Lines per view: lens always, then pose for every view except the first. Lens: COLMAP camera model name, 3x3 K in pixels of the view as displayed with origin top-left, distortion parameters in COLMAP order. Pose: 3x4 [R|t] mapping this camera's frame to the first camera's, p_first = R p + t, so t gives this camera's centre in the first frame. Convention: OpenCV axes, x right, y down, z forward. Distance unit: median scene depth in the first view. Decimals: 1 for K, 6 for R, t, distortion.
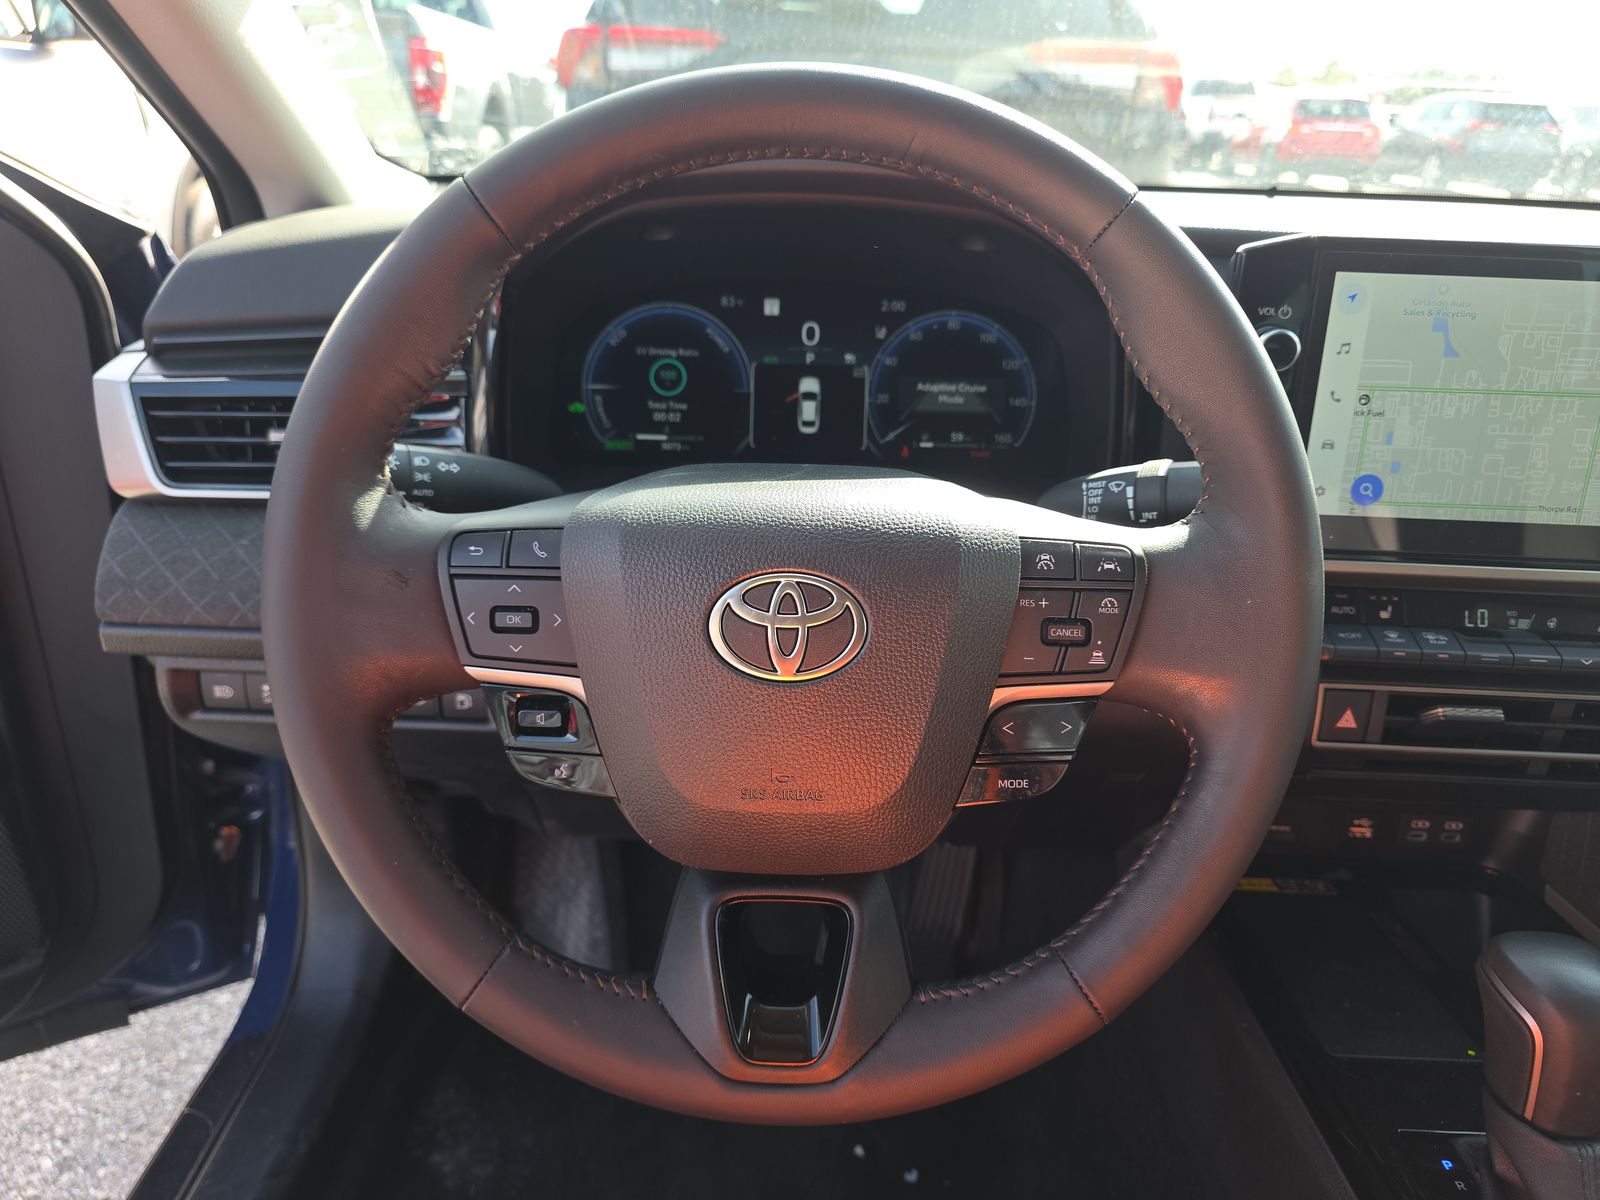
lens RADIAL K [[1037.2, 0, 786.5], [0, 1037.2, 601.5], [0, 0, 1]] dist [0.016261, 0.001445]
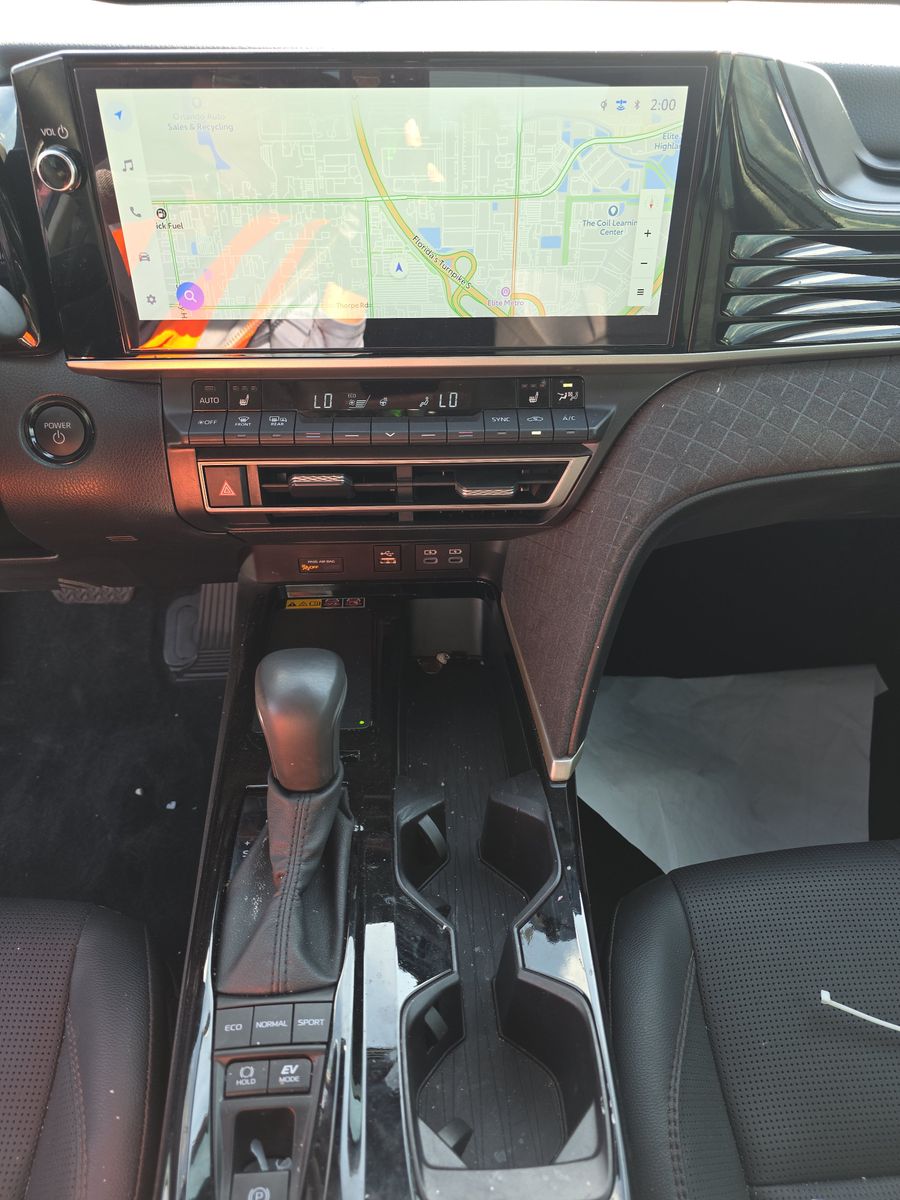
lens RADIAL K [[777.9, 0, 450.5], [0, 777.9, 610.8], [0, 0, 1]] dist [0.016261, 0.001445]
pose [[0.998444, -0.054904, -0.009747, 0.836380], [0.055603, 0.967059, 0.248404, 0.036216], [-0.004212, -0.248559, 0.968608, 0.036122]]
